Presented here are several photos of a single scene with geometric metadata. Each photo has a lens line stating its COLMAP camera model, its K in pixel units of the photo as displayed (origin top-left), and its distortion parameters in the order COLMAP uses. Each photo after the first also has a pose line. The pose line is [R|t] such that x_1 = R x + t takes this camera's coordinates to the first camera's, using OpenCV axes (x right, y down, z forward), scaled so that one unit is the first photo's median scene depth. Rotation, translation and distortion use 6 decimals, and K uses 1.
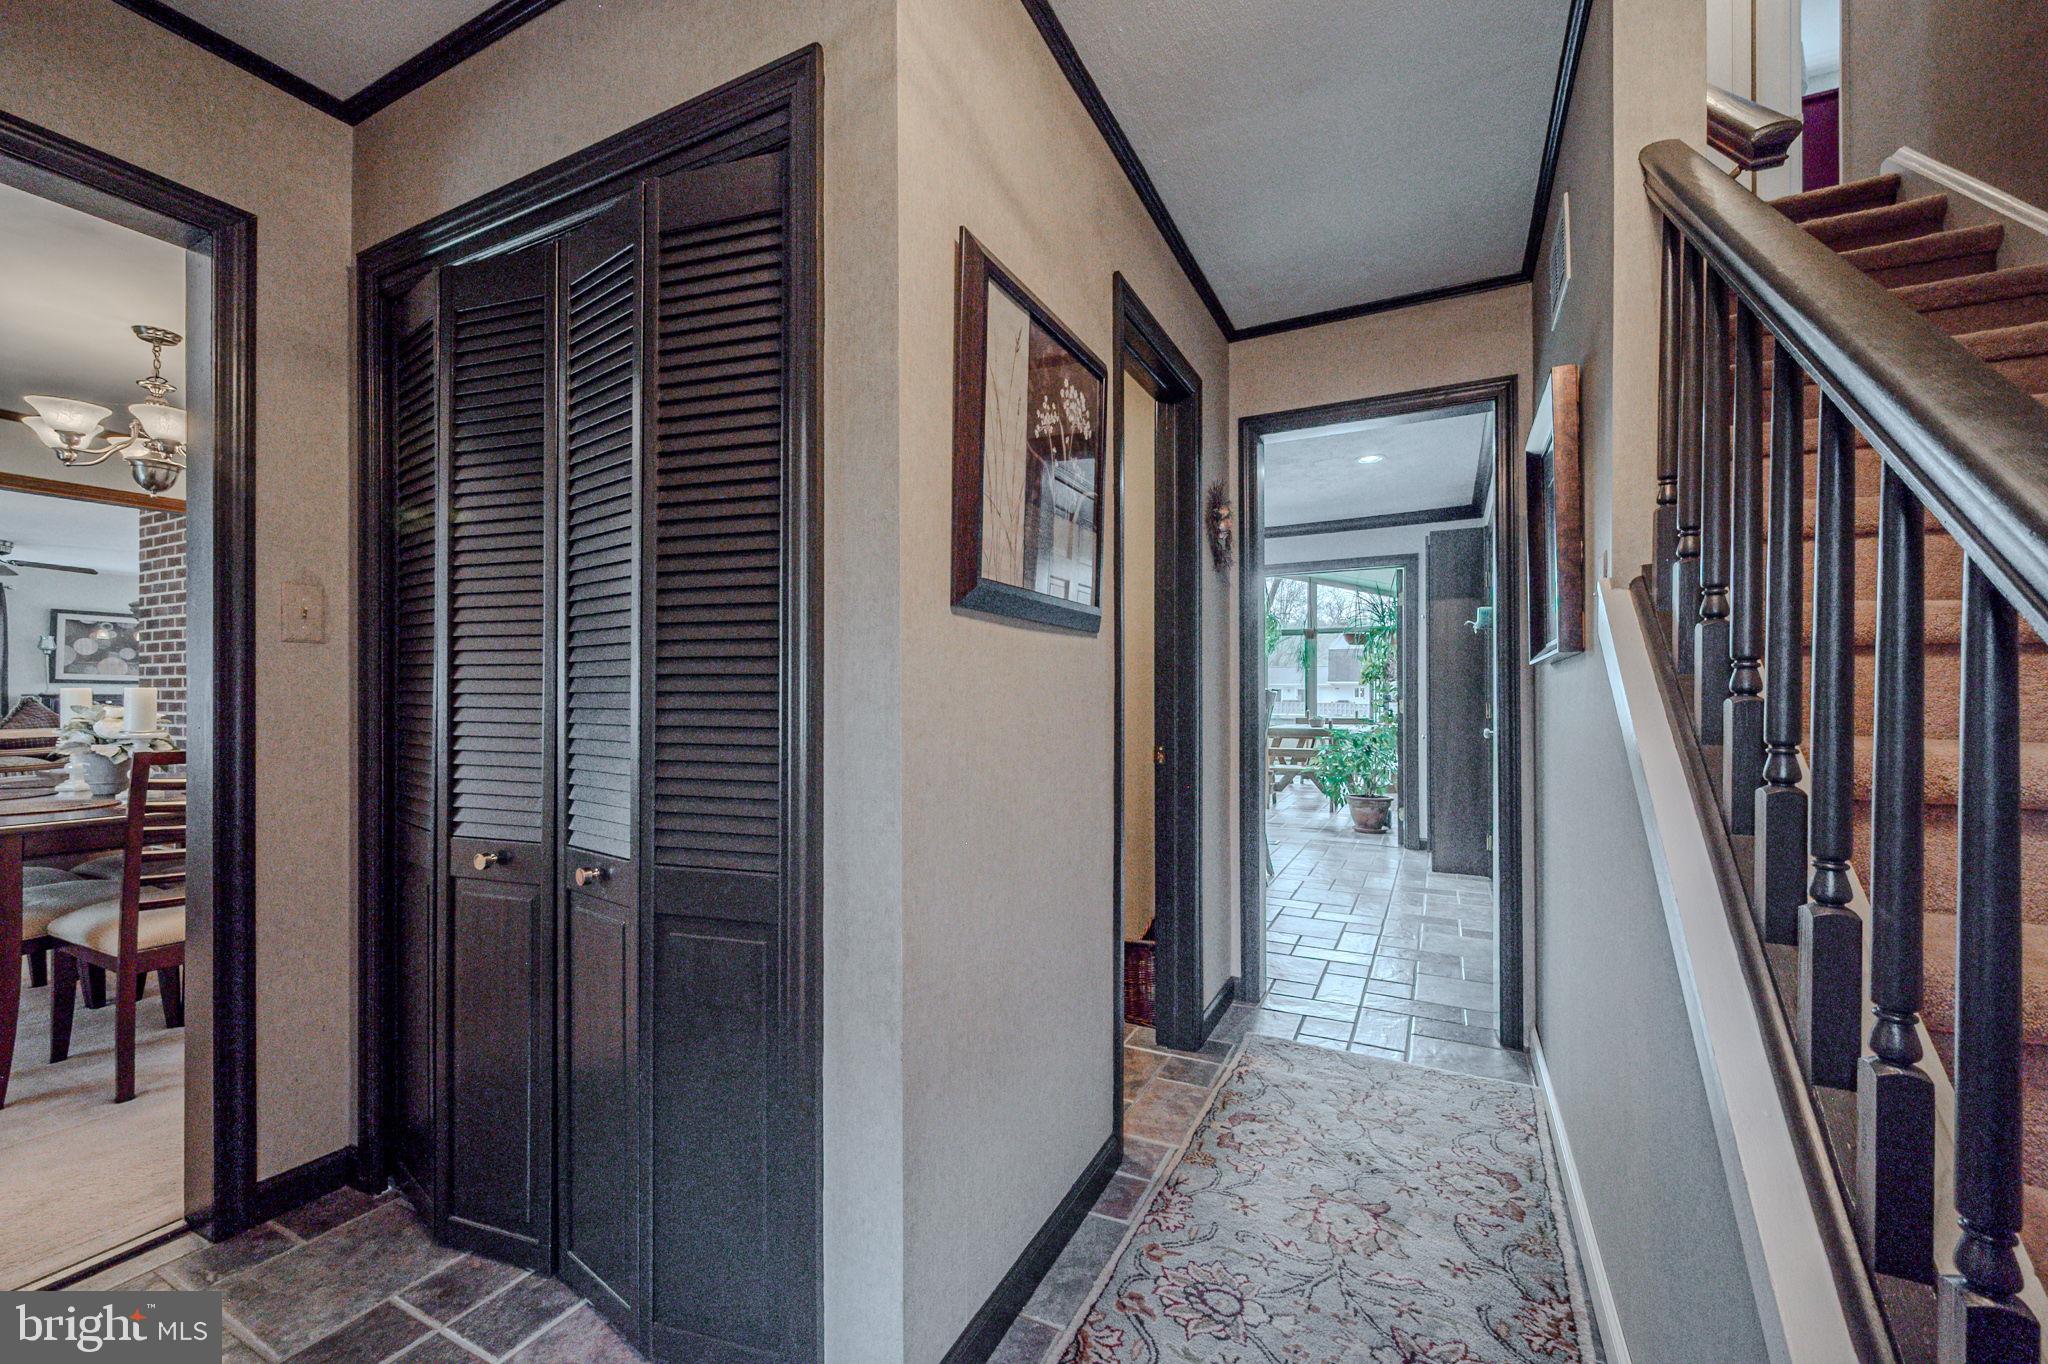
lens RADIAL K [[815.8, 0, 1032.1], [0, 815.8, 691.4], [0, 0, 1]] dist [-0.000664, 0.000020]
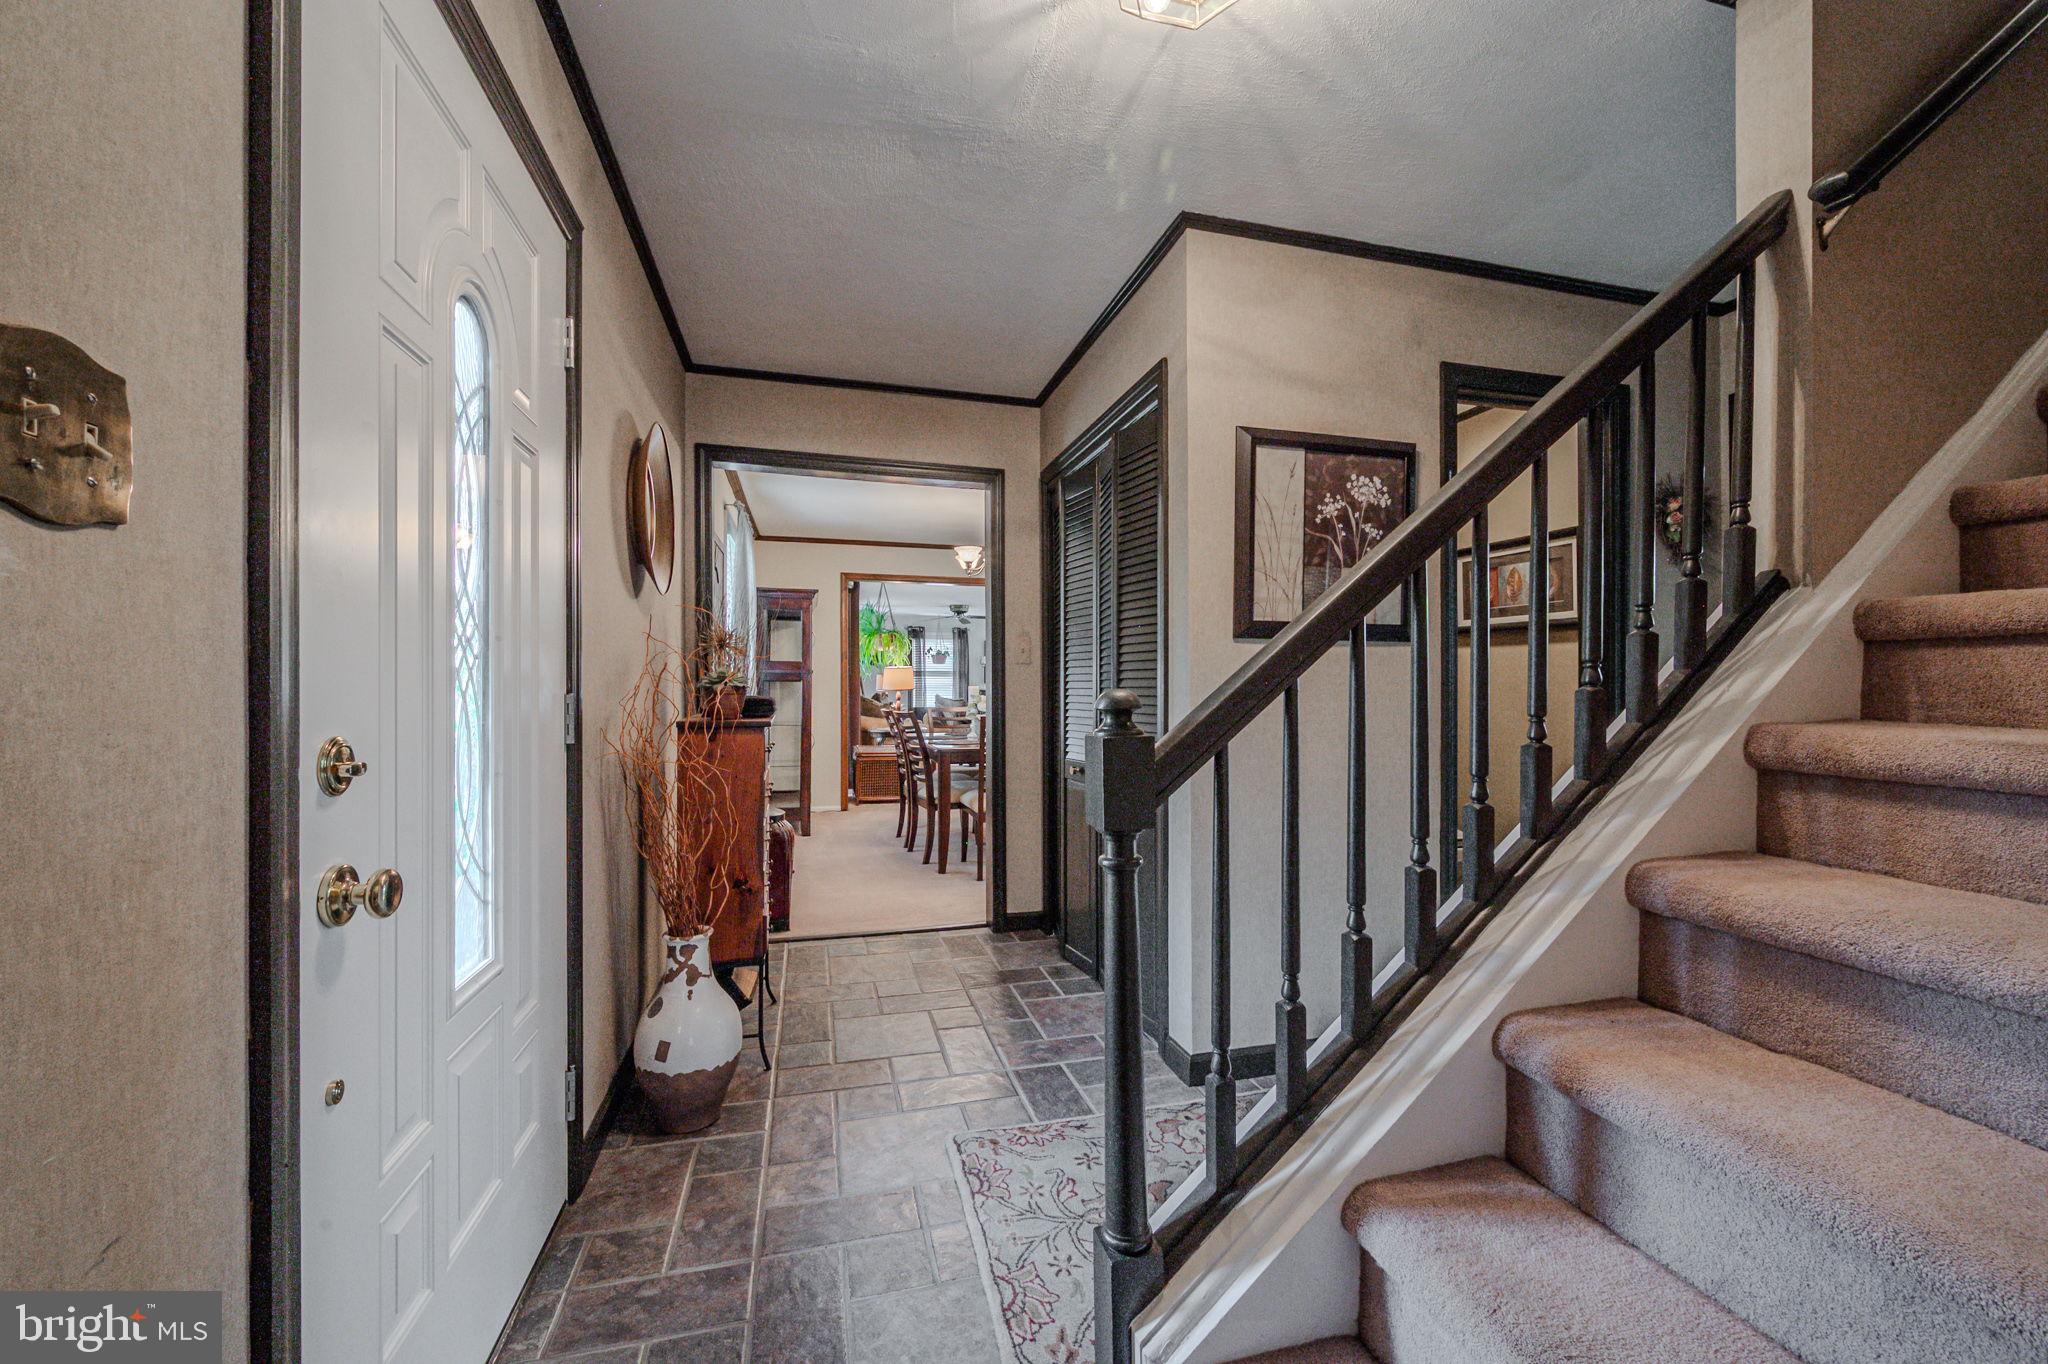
lens RADIAL K [[815.8, 0, 1024.3], [0, 815.8, 688.7], [0, 0, 1]] dist [-0.000664, 0.000020]
pose [[0.662903, -0.004793, -0.748690, 0.715374], [0.007567, 0.999971, 0.000298, 0.000906], [0.748667, -0.005862, 0.662920, -0.408391]]
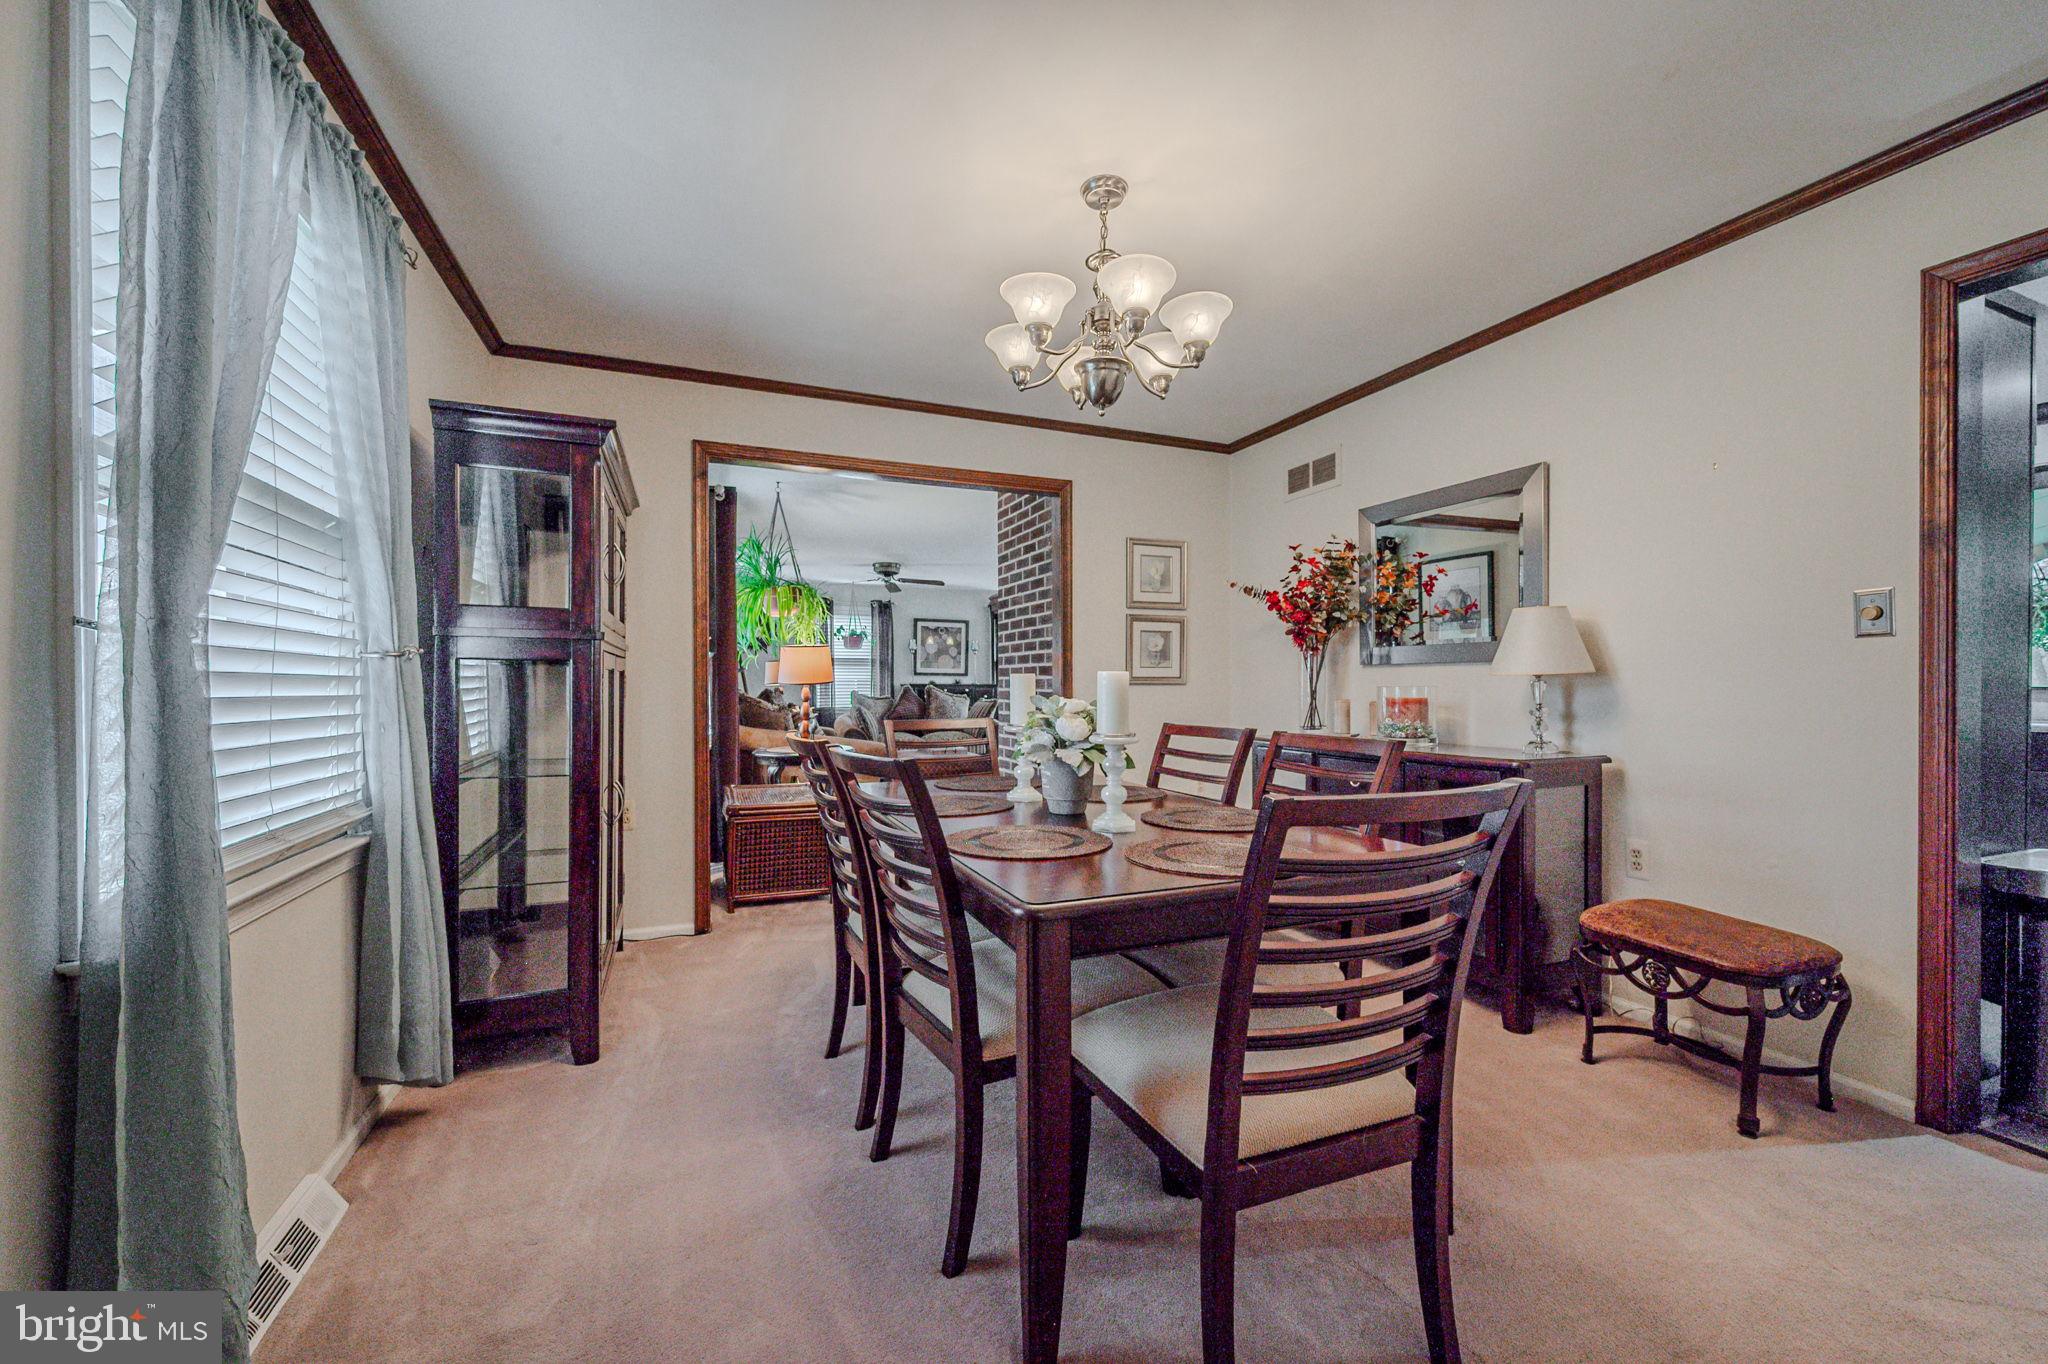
lens RADIAL K [[815.8, 0, 1059.2], [0, 815.8, 689.5], [0, 0, 1]] dist [-0.000664, 0.000020]
pose [[0.781222, 0.001614, -0.624251, -0.636298], [0.004793, 0.999952, 0.008583, 0.004599], [0.624235, -0.009697, 0.781177, 0.390388]]
